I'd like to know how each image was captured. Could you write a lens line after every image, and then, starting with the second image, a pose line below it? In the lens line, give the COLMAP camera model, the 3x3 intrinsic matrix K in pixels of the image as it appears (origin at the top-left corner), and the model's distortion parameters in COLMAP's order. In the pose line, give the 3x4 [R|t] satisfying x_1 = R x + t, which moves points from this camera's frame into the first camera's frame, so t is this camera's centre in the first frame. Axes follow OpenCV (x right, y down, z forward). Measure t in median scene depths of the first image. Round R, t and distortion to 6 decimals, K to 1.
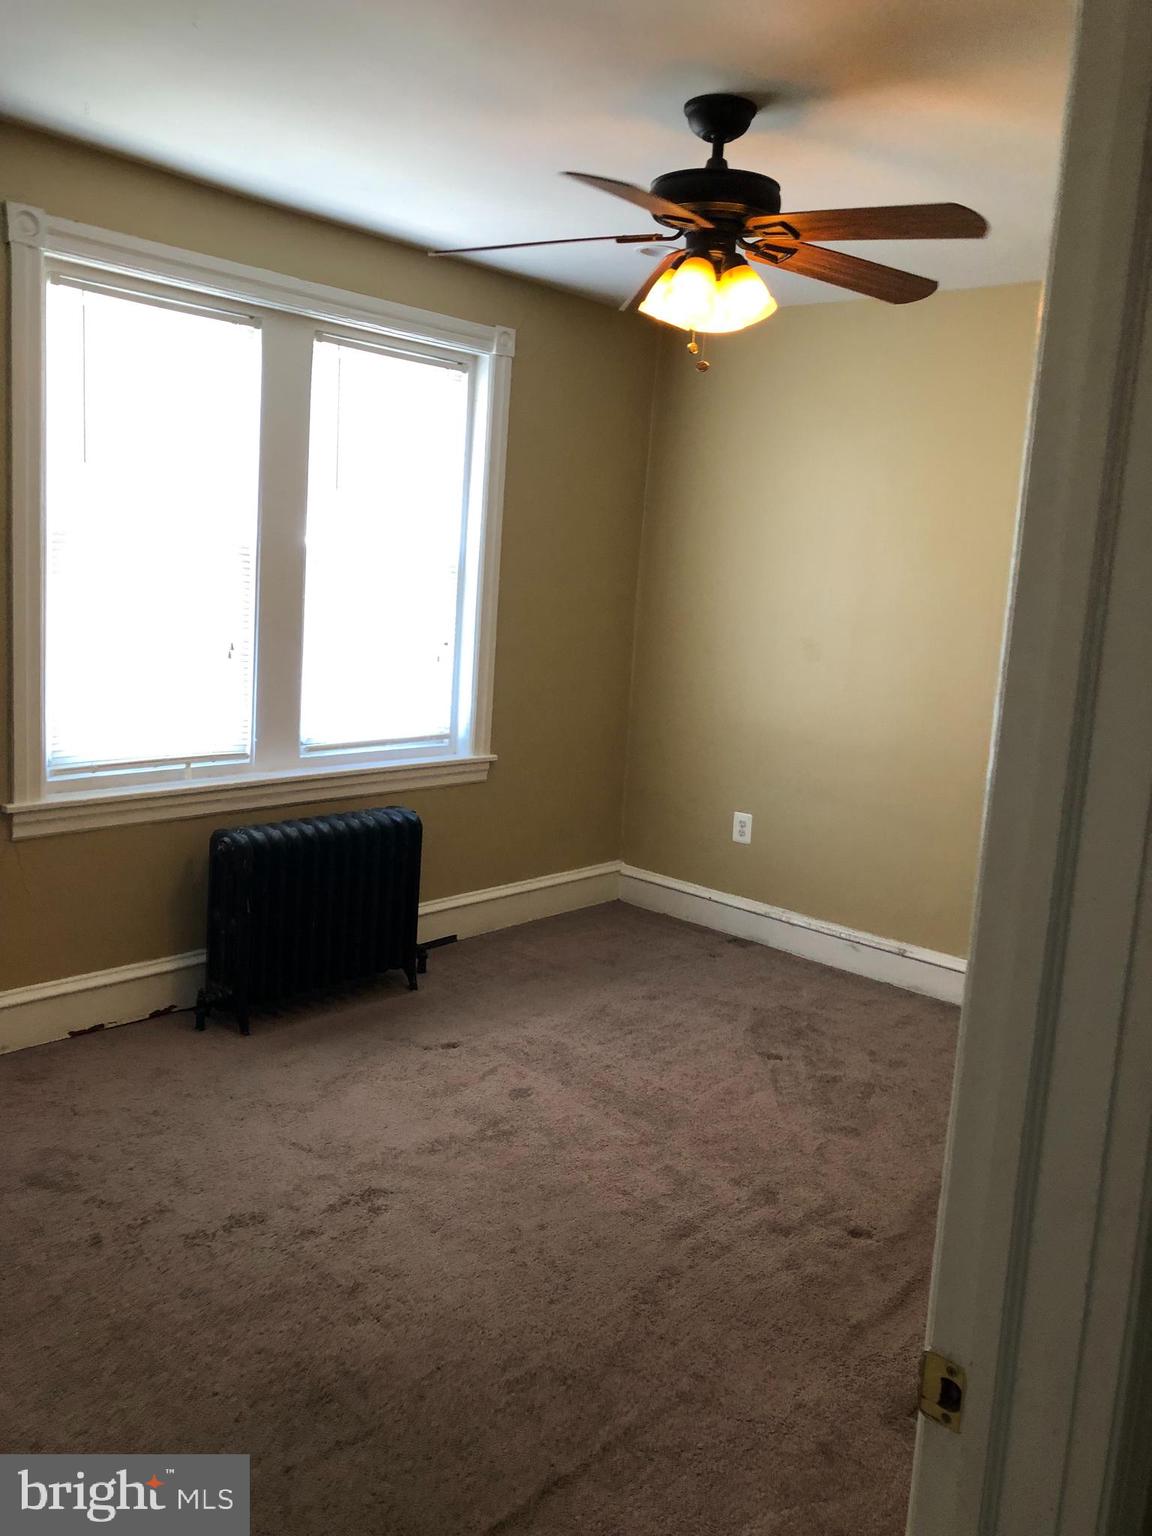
lens RADIAL K [[1268.1, 0, 576.1], [0, 1268.1, 766.8], [0, 0, 1]] dist [0.003135, -0.003208]
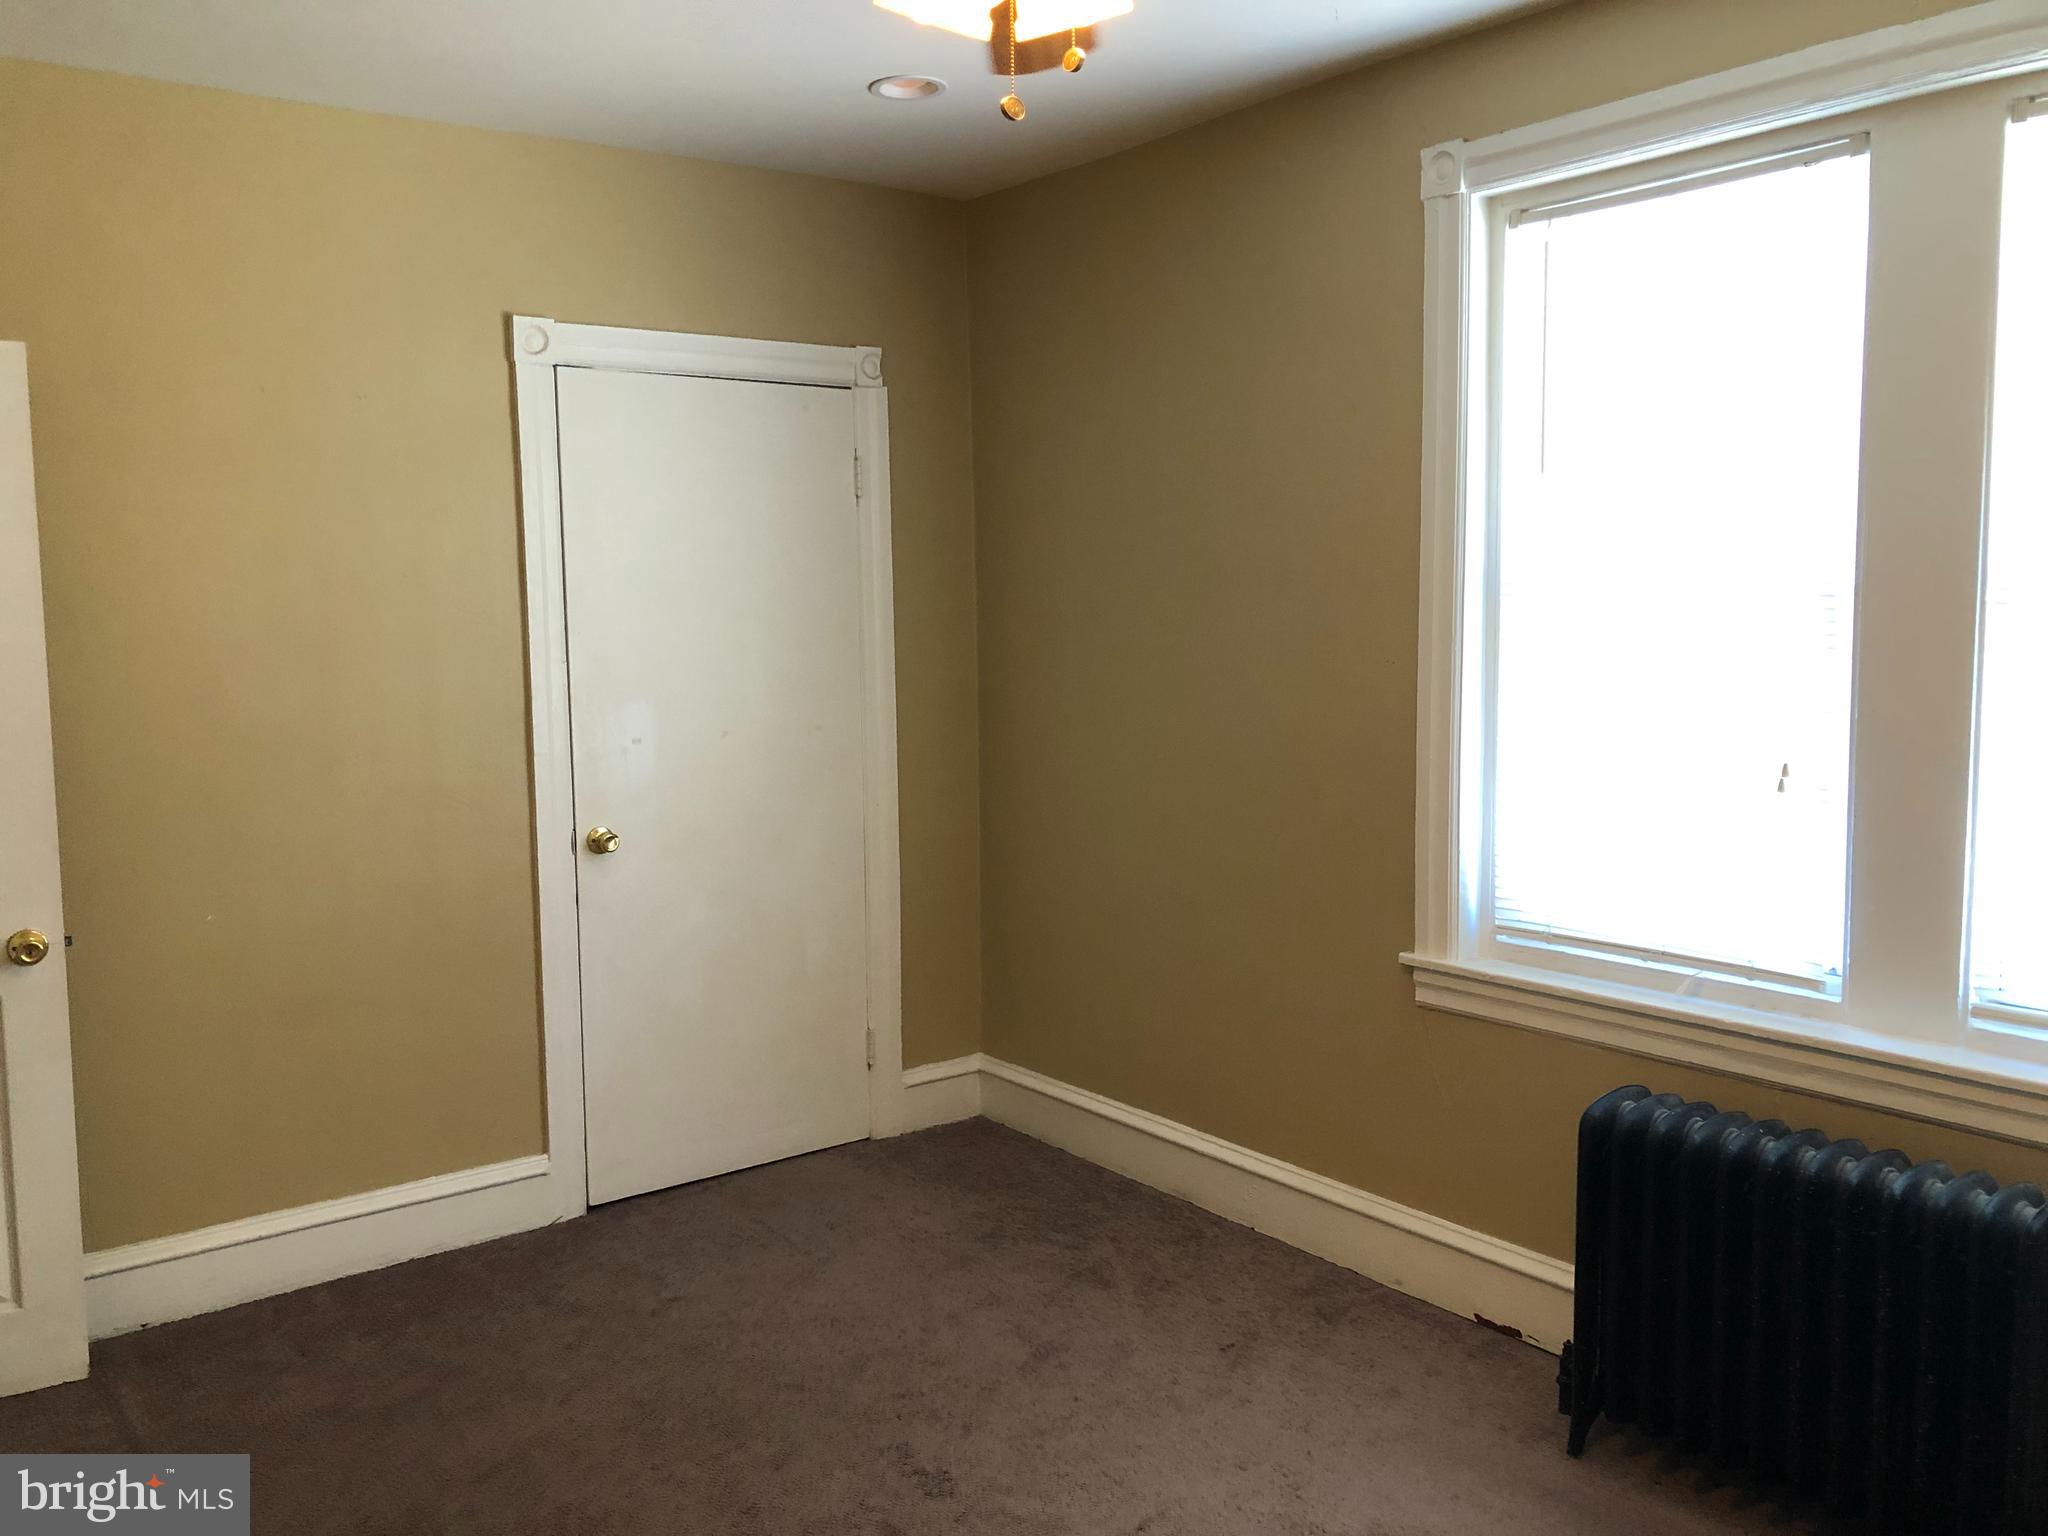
lens RADIAL K [[1690.8, 0, 1015.8], [0, 1690.8, 780.7], [0, 0, 1]] dist [0.003135, -0.003208]
pose [[-0.207179, 0.043374, -0.977341, 0.509504], [-0.158681, 0.984298, 0.077320, -0.099202], [0.965348, 0.171104, -0.197043, 0.874789]]
